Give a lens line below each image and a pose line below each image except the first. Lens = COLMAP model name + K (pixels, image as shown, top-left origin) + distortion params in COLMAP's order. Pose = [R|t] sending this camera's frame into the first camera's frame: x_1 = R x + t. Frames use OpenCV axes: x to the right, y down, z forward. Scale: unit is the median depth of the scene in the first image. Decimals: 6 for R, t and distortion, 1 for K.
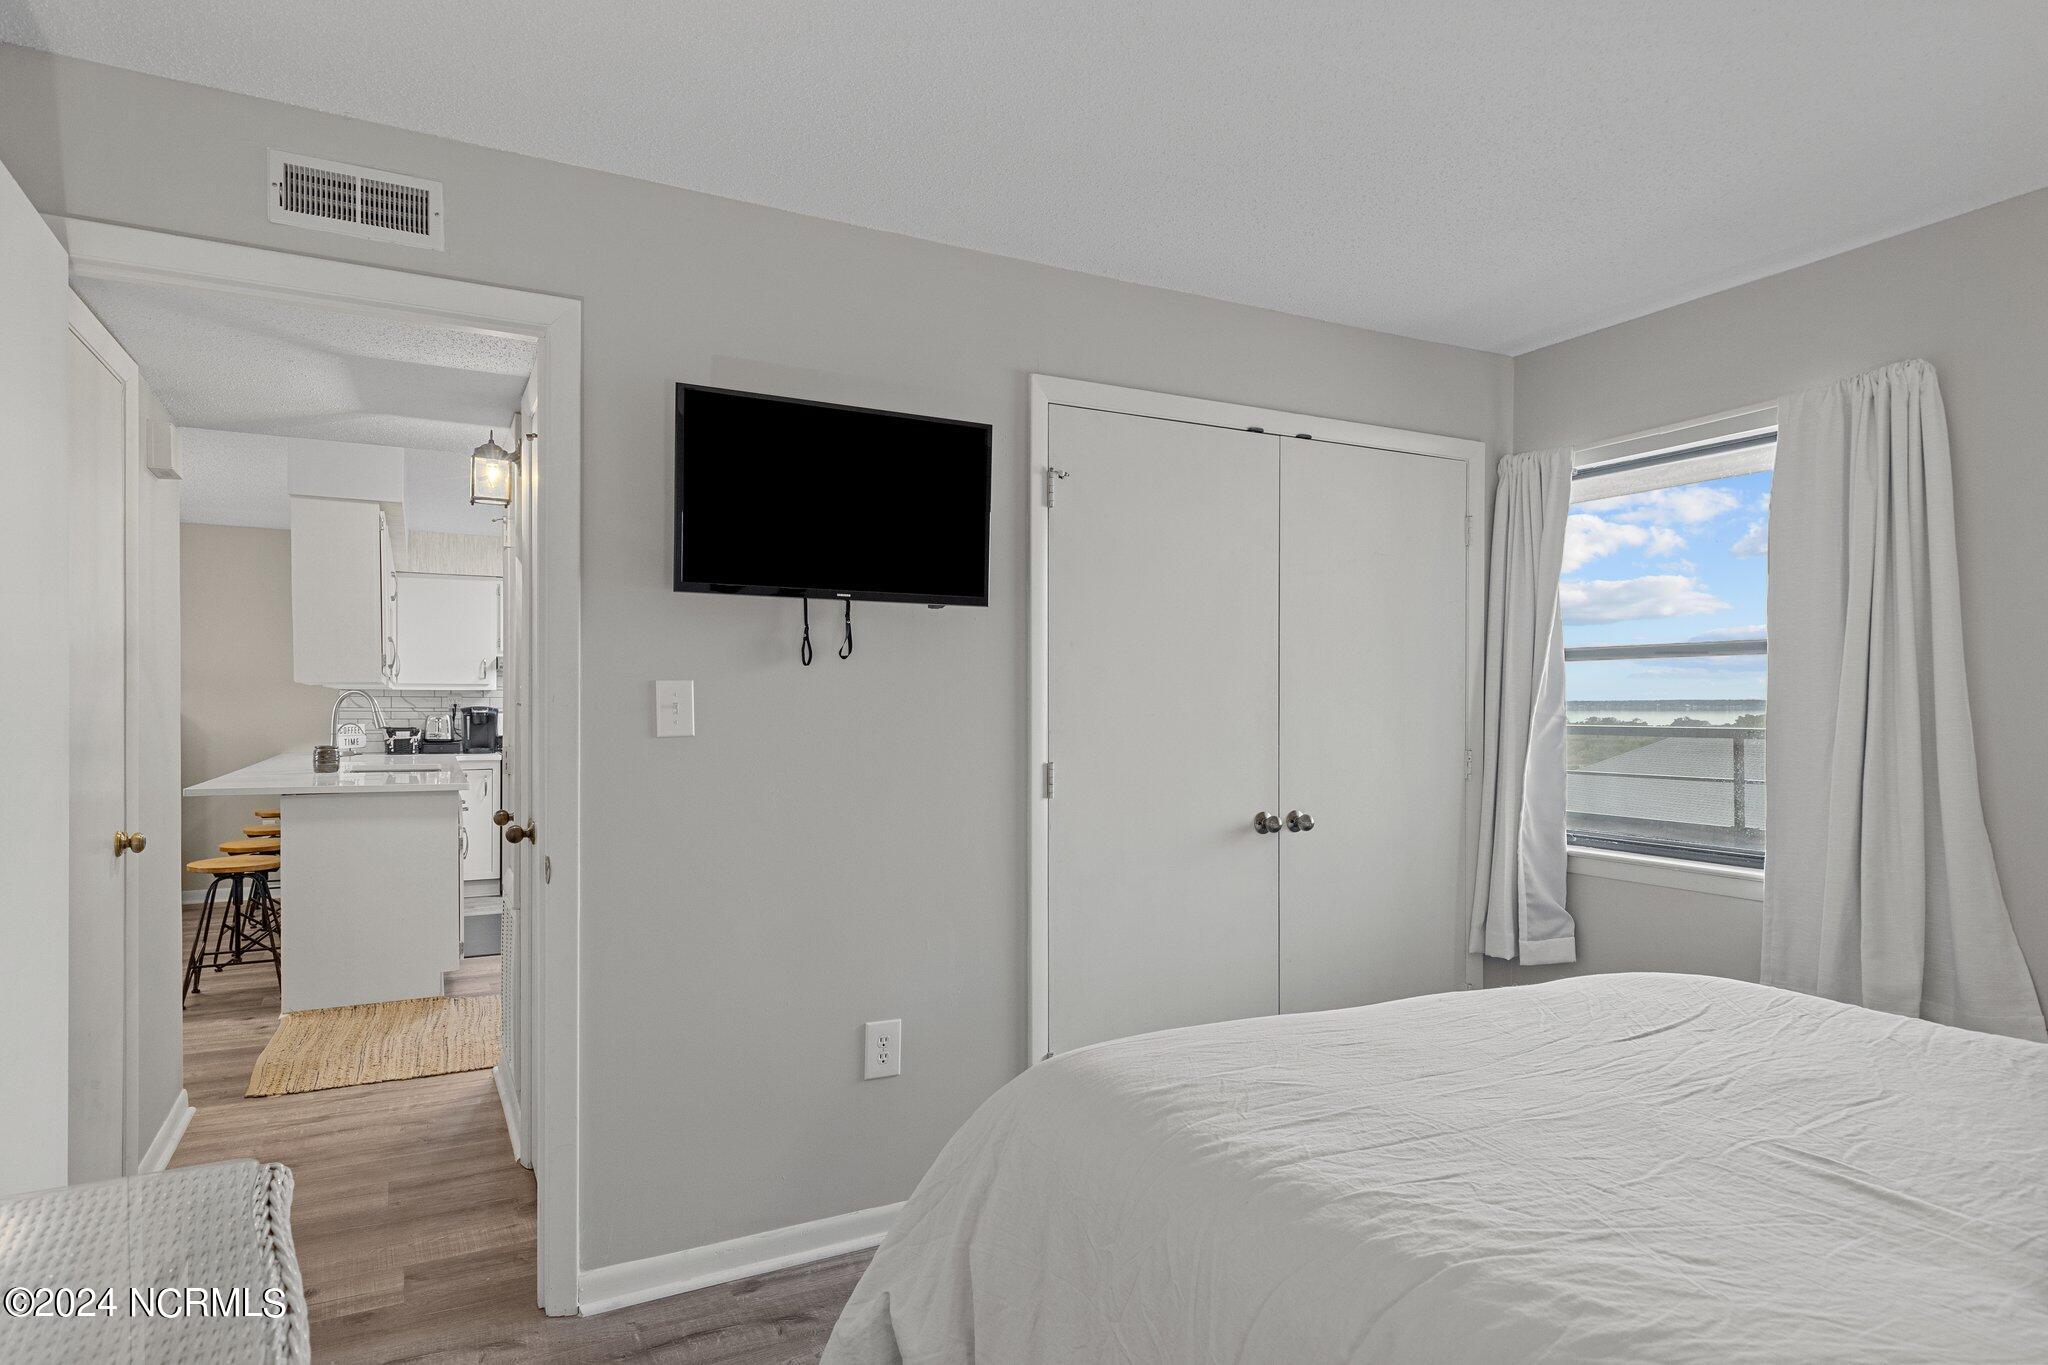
lens RADIAL K [[1106.0, 0, 1024.0], [0, 1106.0, 682.5], [0, 0, 1]] dist [0.001246, 0.000628]
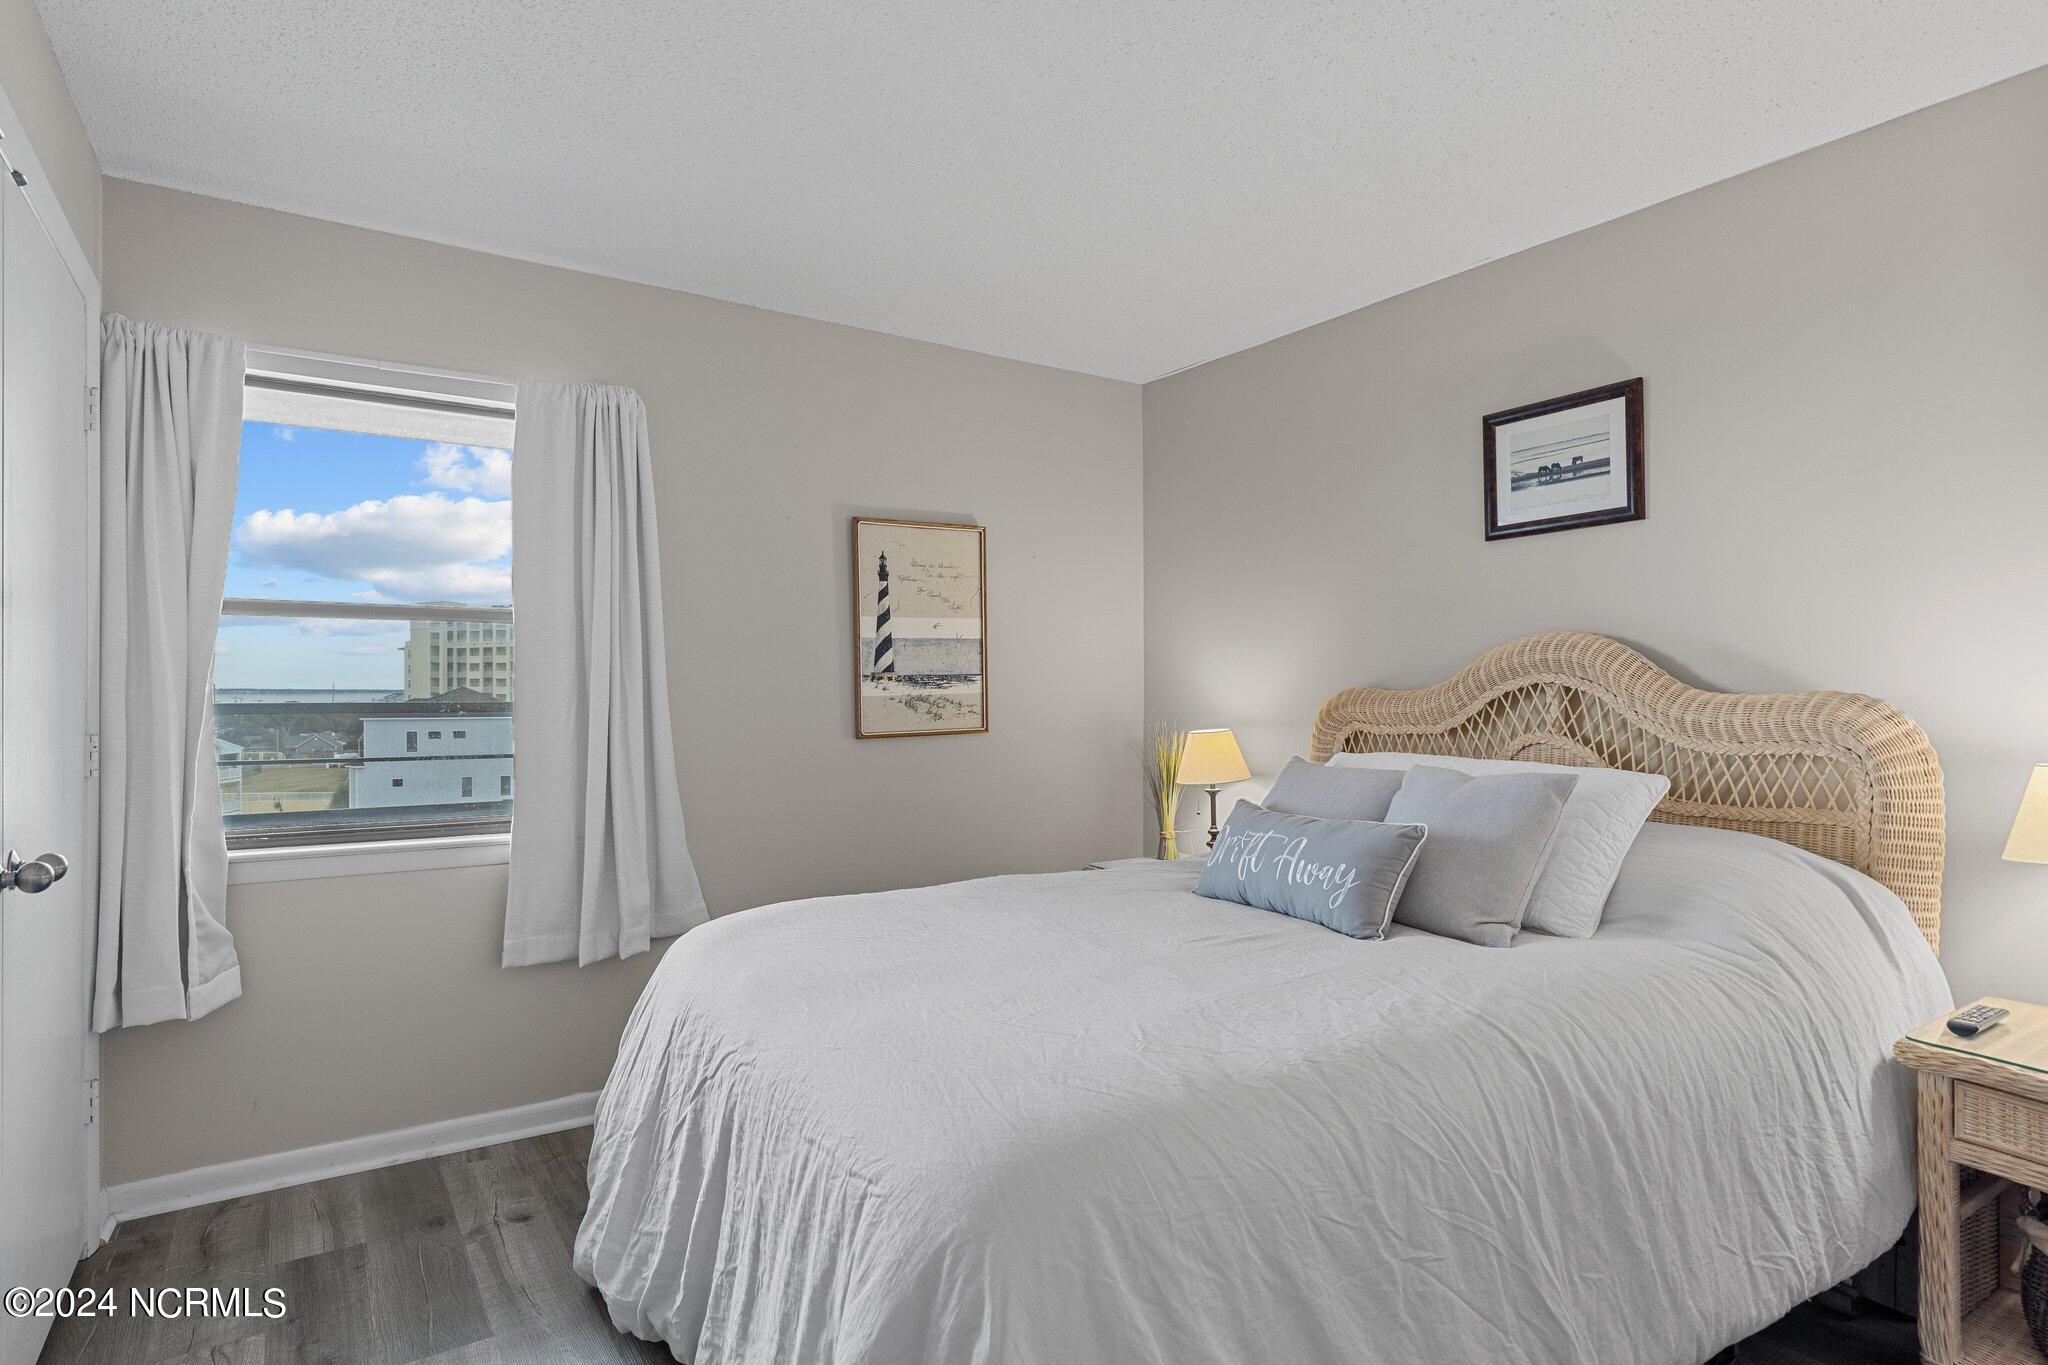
lens RADIAL K [[1106.0, 0, 1024.0], [0, 1106.0, 682.5], [0, 0, 1]] dist [0.001246, 0.000628]
pose [[-0.090495, 0.000792, 0.995897, -0.350812], [-0.026160, 0.999653, -0.003172, 0.017302], [-0.995553, -0.026340, -0.090443, 0.538651]]
